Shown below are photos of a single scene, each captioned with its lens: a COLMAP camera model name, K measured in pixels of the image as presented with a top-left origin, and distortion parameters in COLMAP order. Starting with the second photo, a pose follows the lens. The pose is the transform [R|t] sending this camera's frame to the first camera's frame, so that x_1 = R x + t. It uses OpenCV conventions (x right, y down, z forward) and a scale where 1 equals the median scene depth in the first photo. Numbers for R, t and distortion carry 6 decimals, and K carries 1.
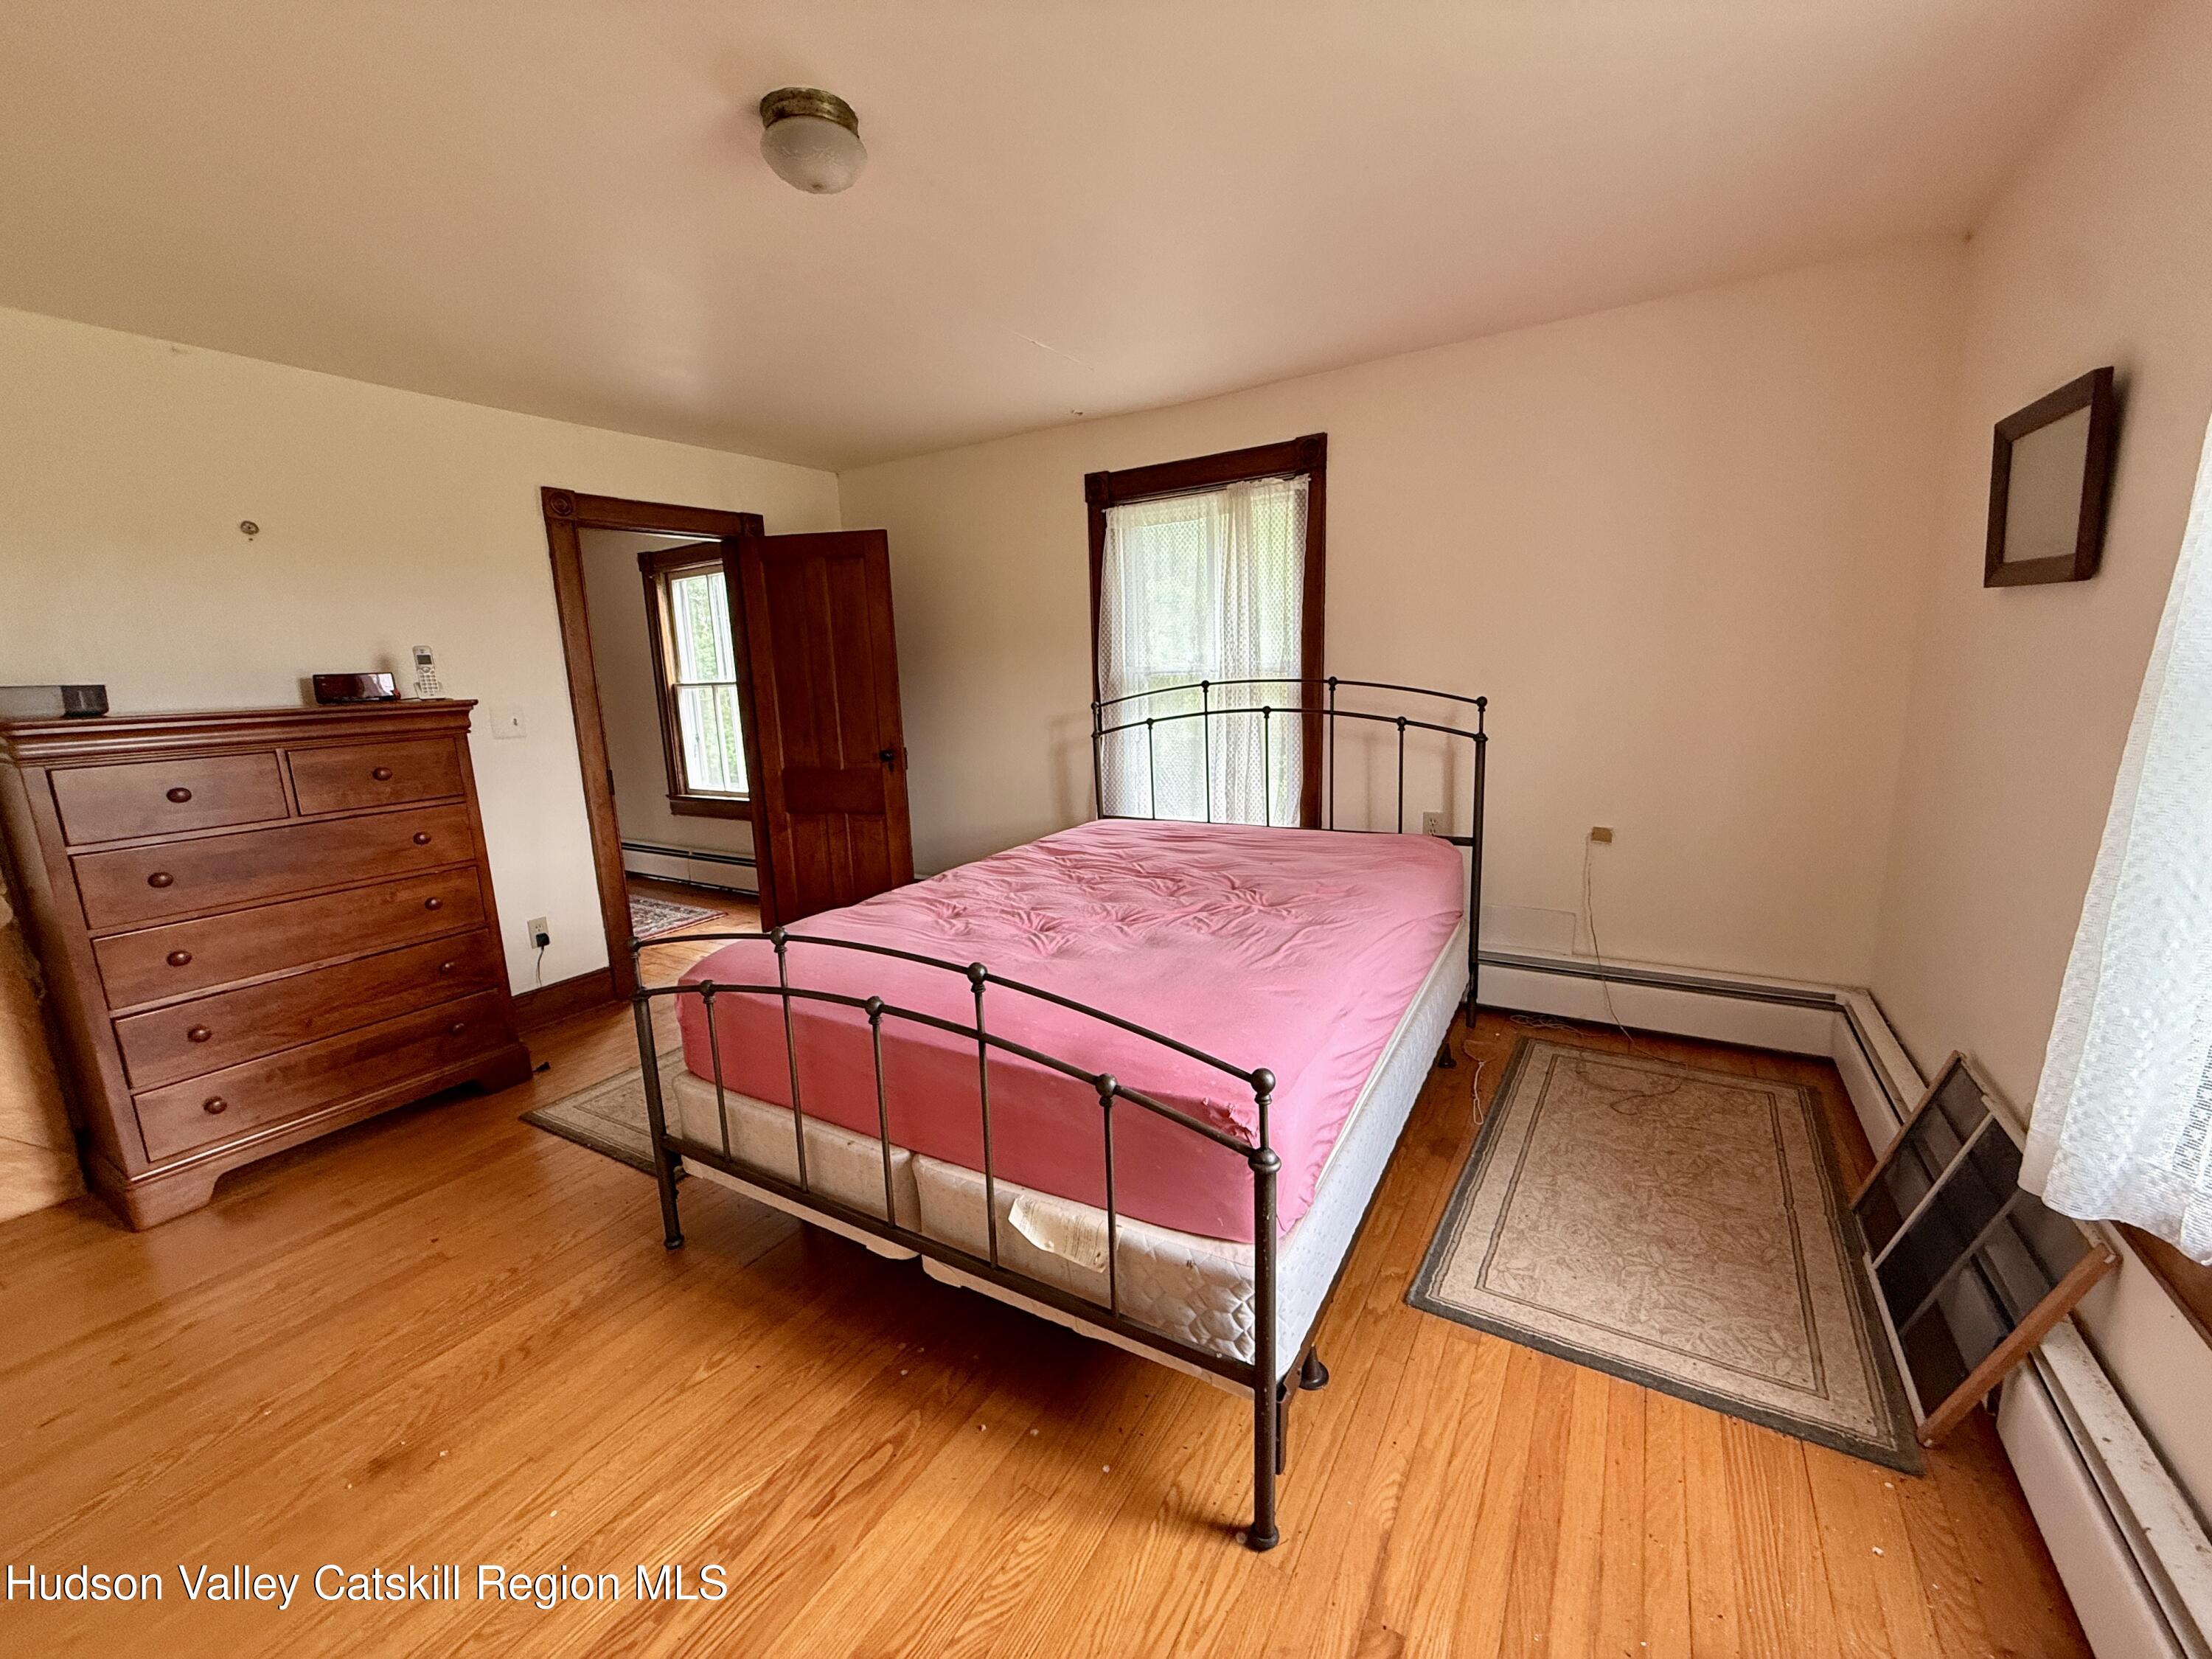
lens RADIAL K [[891.5, 0, 1109.4], [0, 891.5, 828.3], [0, 0, 1]] dist [0.000168, 0.000140]
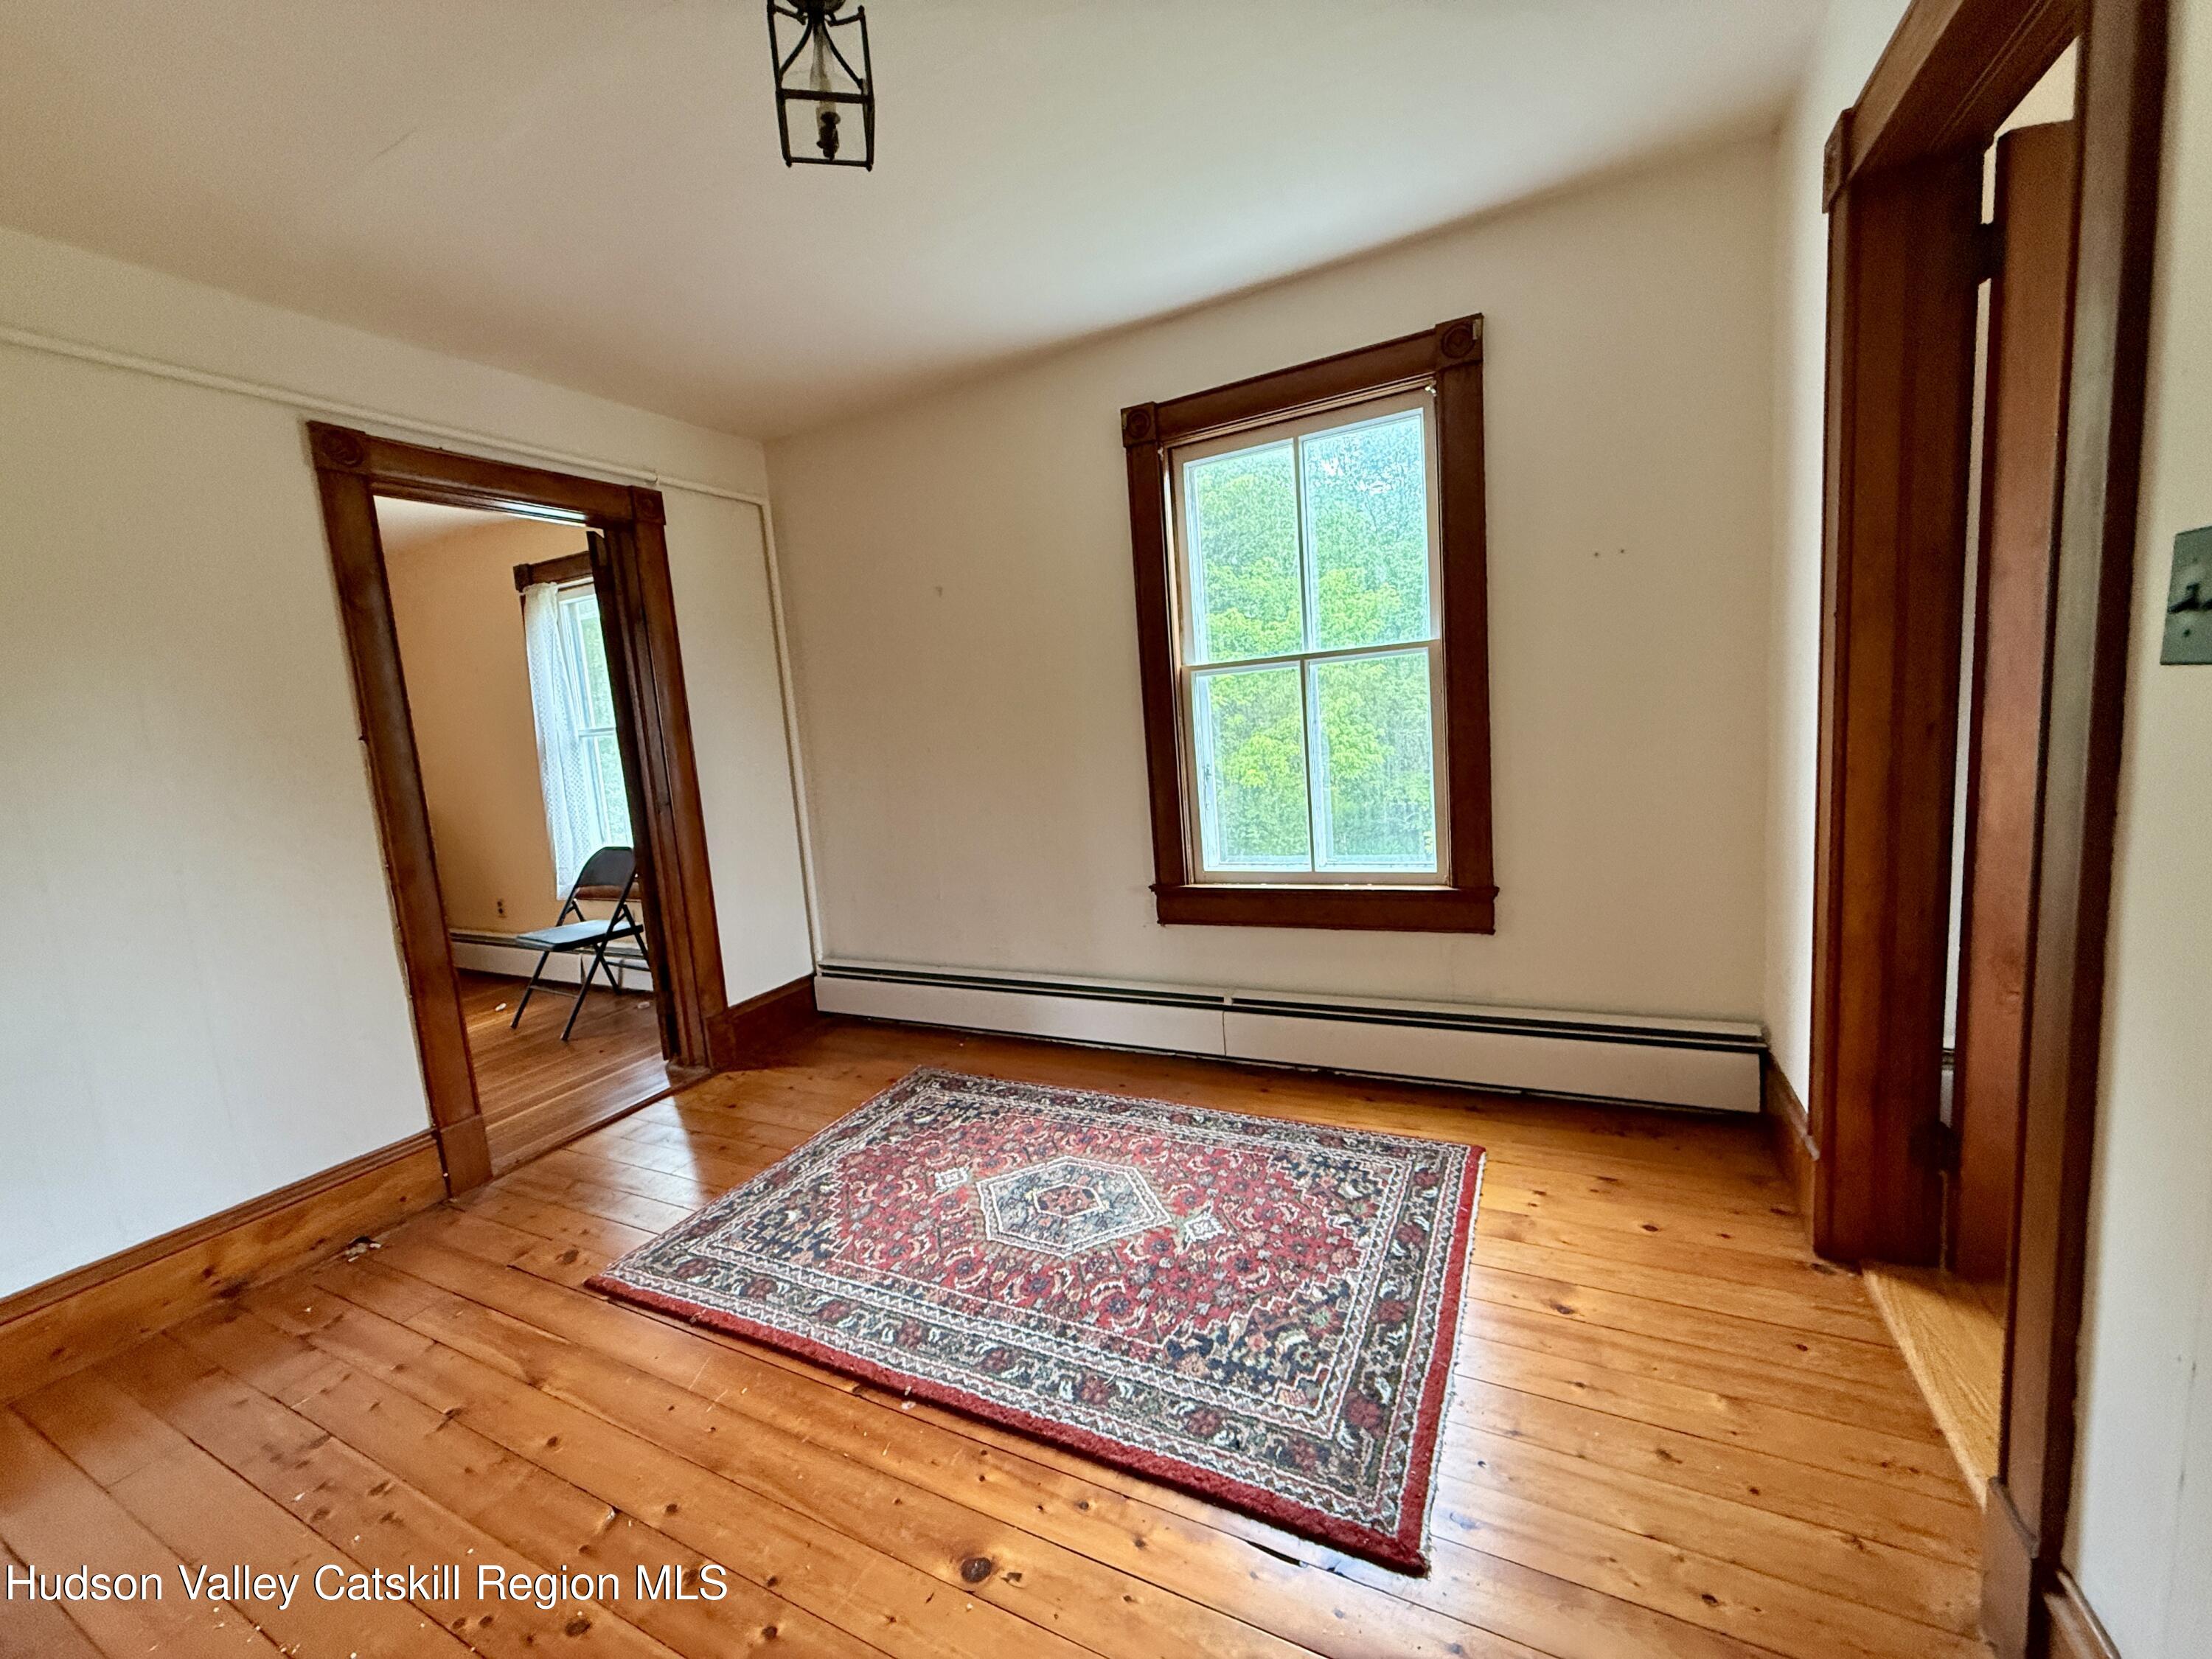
lens RADIAL K [[891.5, 0, 1101.1], [0, 891.5, 827.6], [0, 0, 1]] dist [0.000168, 0.000140]
pose [[0.996001, -0.052599, 0.072211, -0.869384], [0.056339, 0.997120, -0.050769, -0.071666], [-0.069332, 0.054634, 0.996096, 0.766179]]
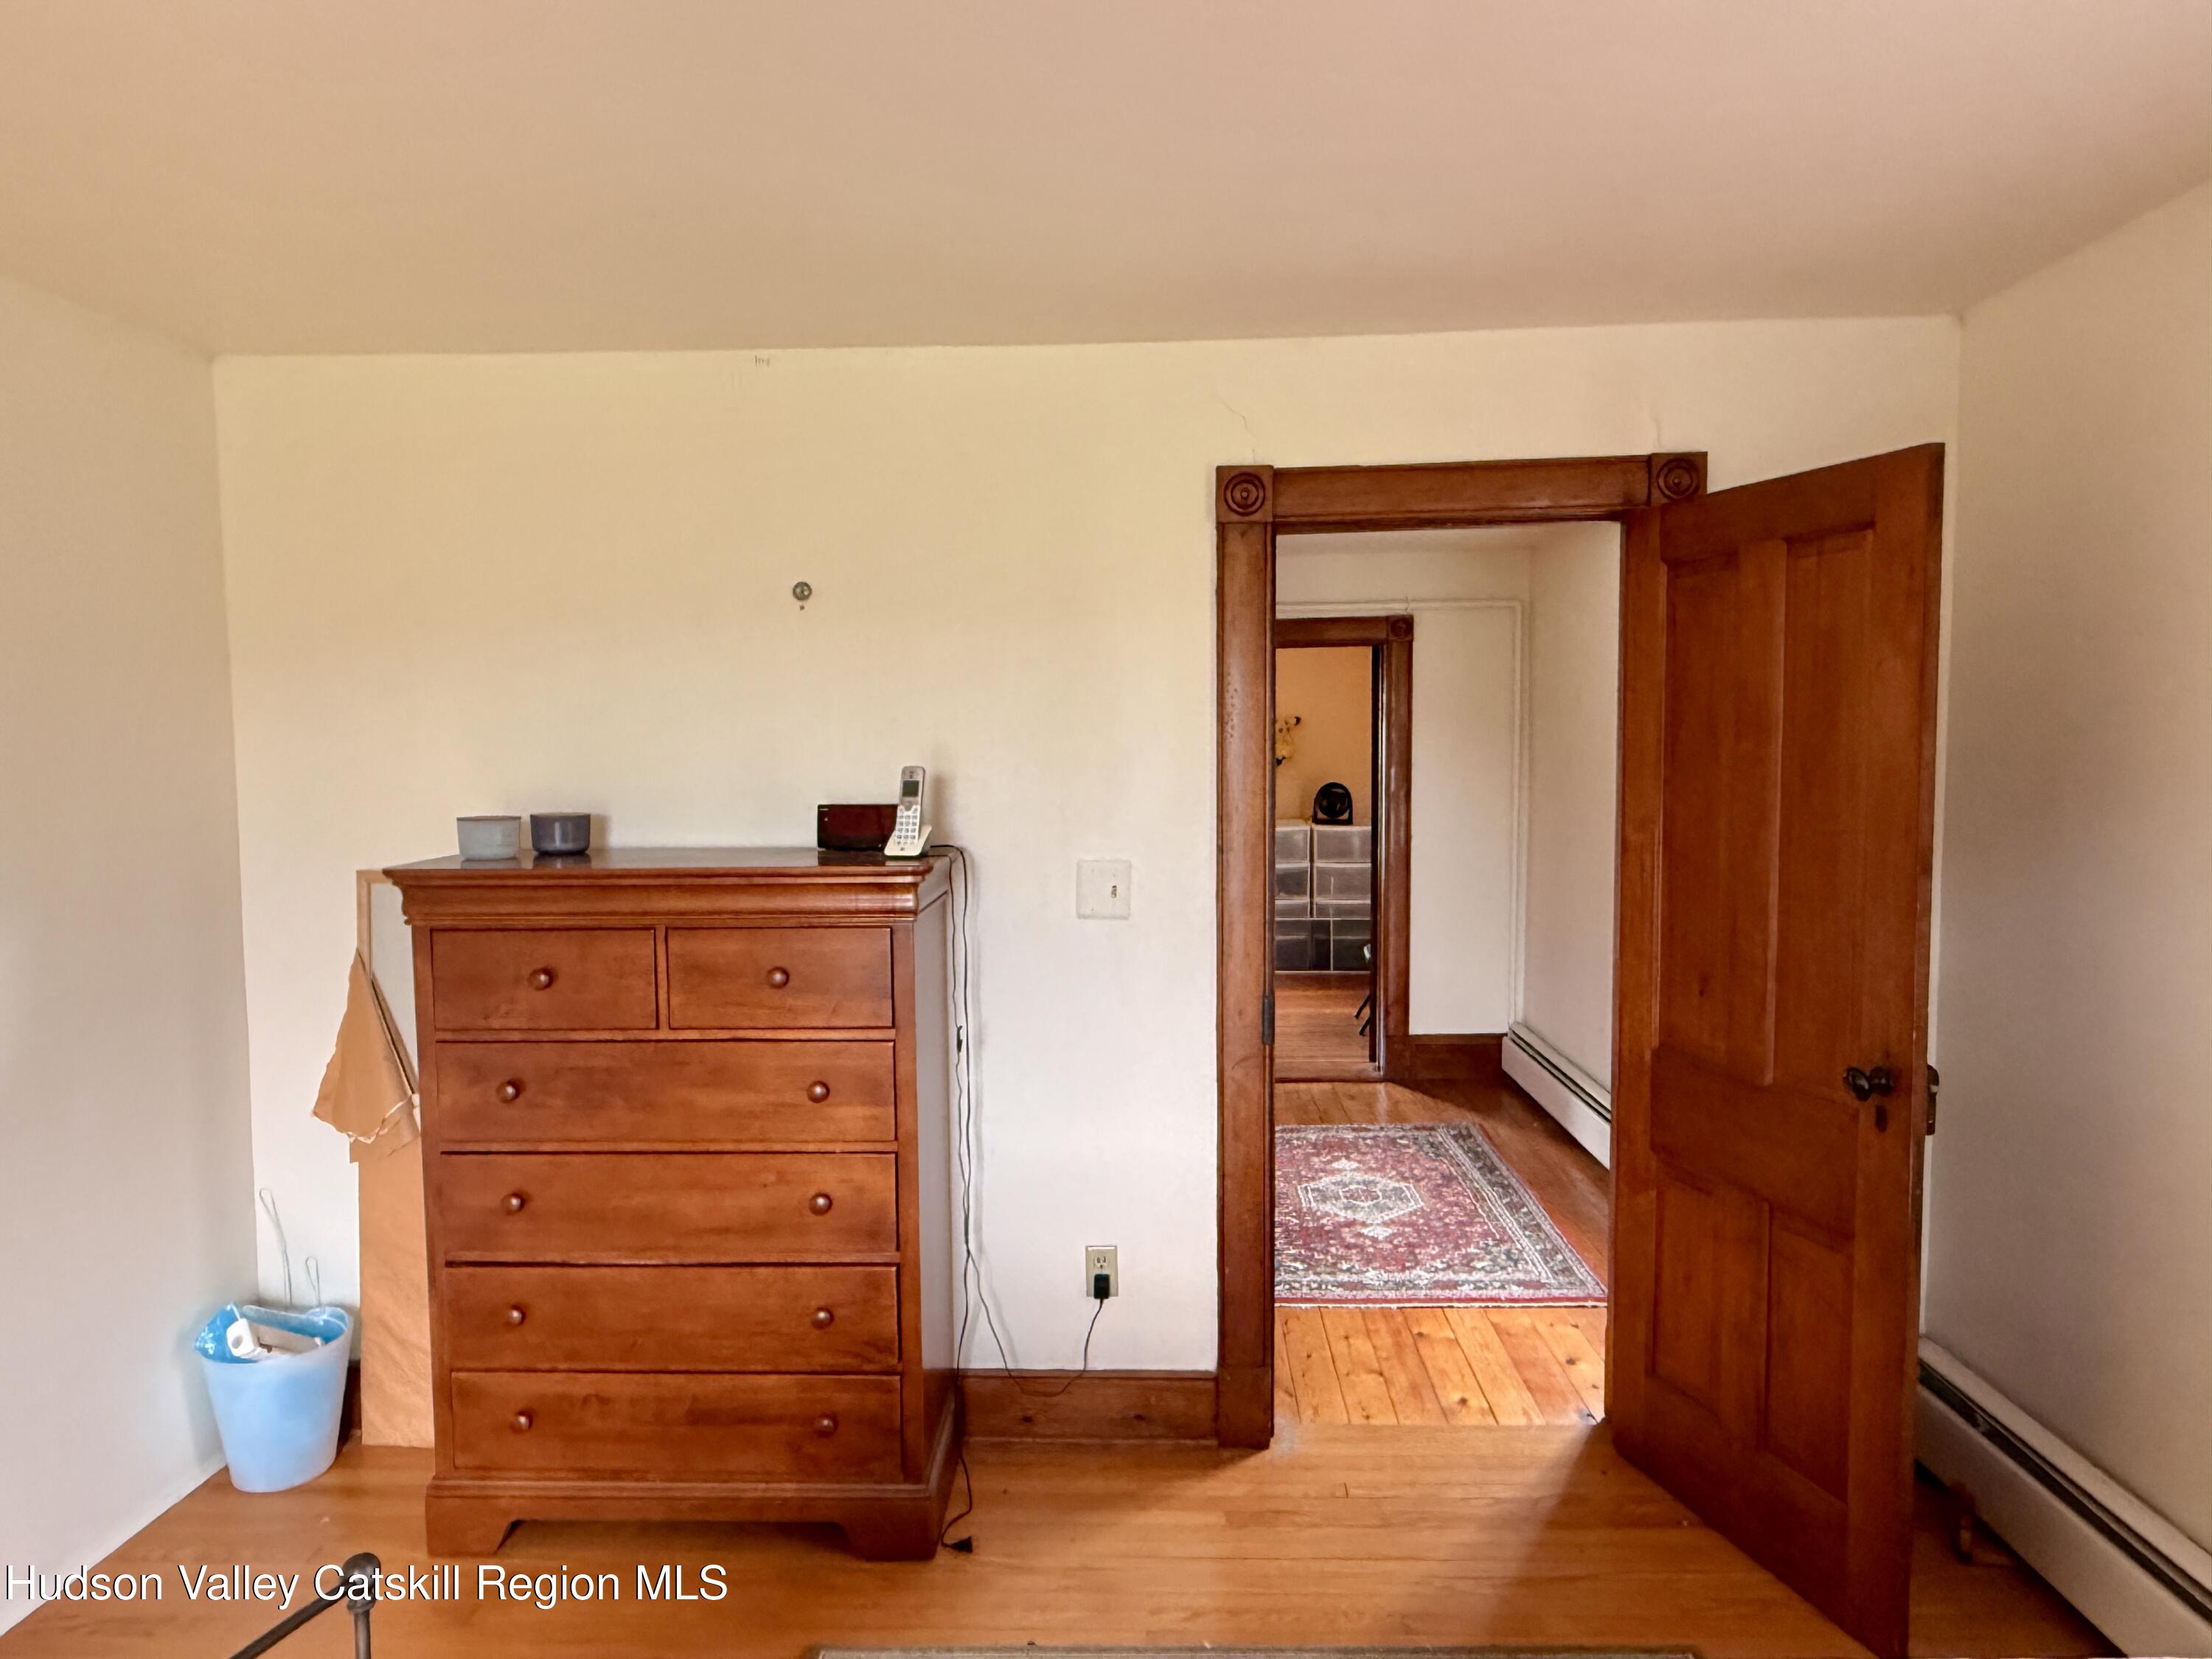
lens RADIAL K [[1440.4, 0, 1111.3], [0, 1440.4, 838.6], [0, 0, 1]] dist [0.004177, 0.000581]
pose [[0.485723, 0.090226, -0.869444, 0.102455], [-0.165702, 0.986127, 0.009763, -0.145983], [0.858263, 0.139327, 0.493935, 0.500717]]
